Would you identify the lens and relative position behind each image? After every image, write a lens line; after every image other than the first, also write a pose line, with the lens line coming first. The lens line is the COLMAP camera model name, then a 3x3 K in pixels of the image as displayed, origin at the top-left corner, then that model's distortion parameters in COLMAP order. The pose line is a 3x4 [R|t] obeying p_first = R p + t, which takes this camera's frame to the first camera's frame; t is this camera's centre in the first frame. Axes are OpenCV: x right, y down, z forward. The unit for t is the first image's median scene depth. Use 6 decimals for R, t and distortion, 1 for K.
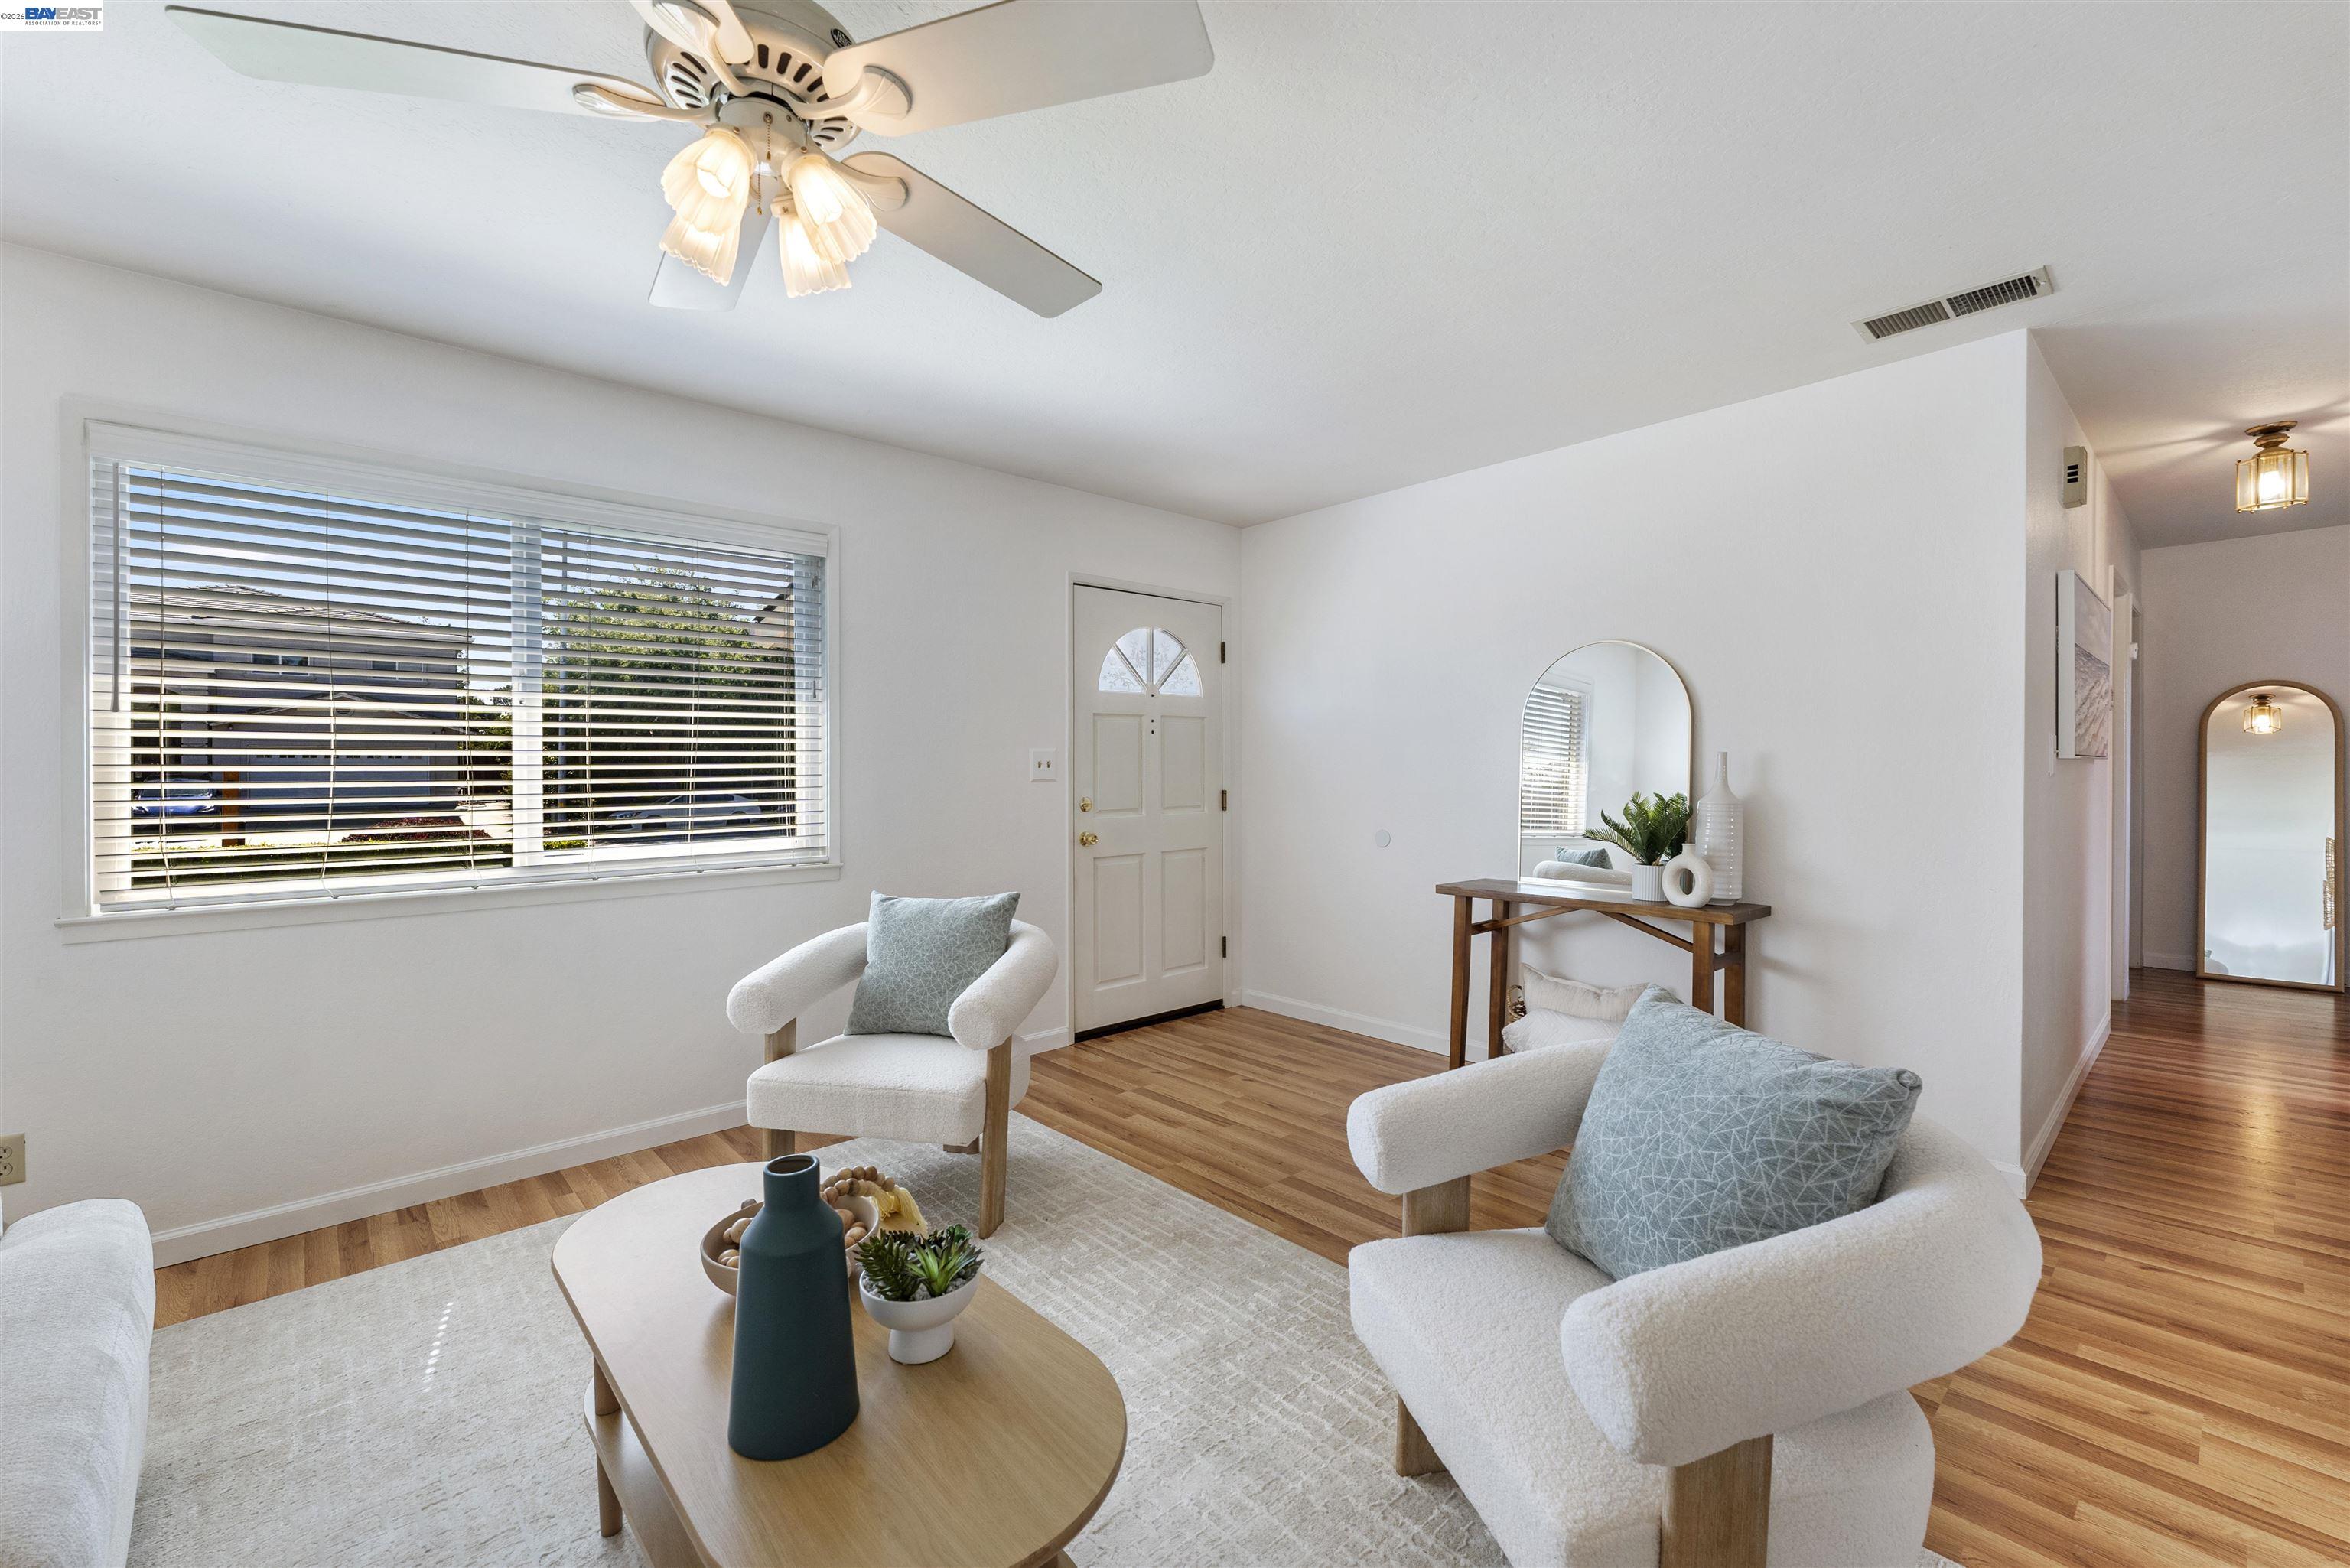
lens RADIAL K [[961.2, 0, 1162.8], [0, 961.2, 776.4], [0, 0, 1]] dist [-0.001620, 0.000012]
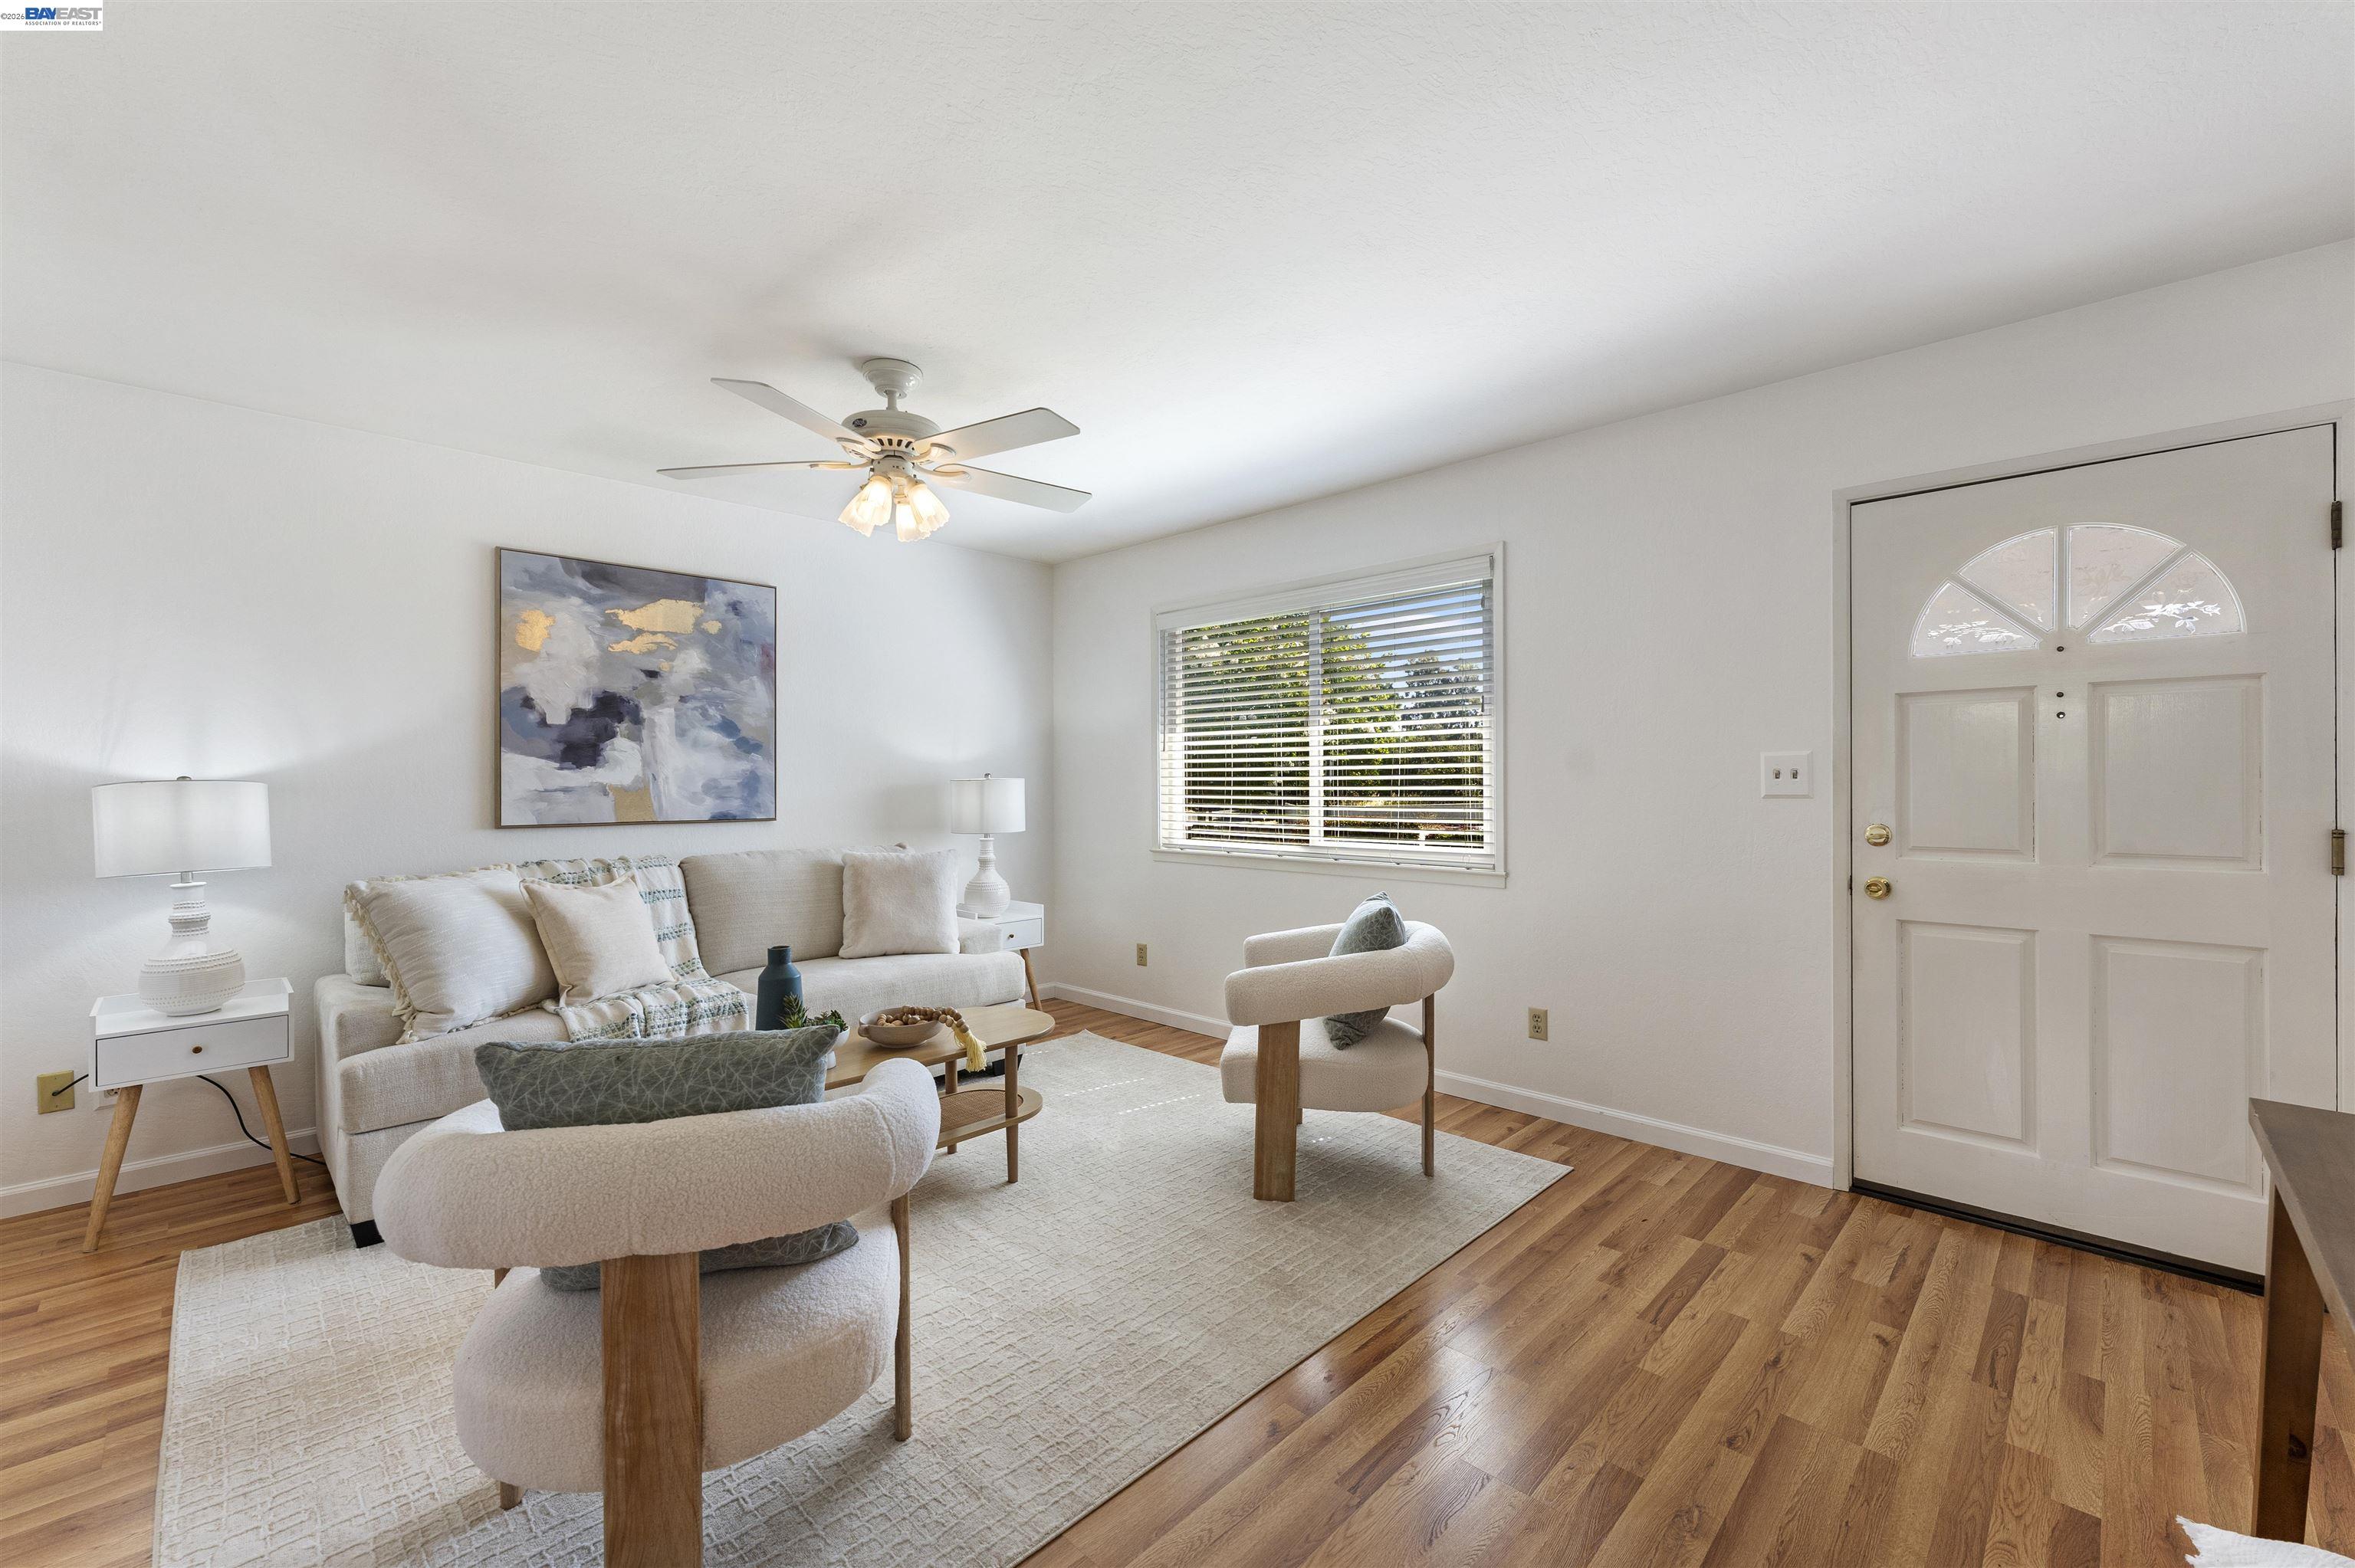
lens RADIAL K [[963.1, 0, 1165.2], [0, 963.1, 776.4], [0, 0, 1]] dist [-0.001620, 0.000012]
pose [[0.058533, 0.002166, -0.998283, 0.575048], [-0.007233, 0.999972, 0.001746, -0.008848], [0.998259, 0.007119, 0.058547, 0.509471]]
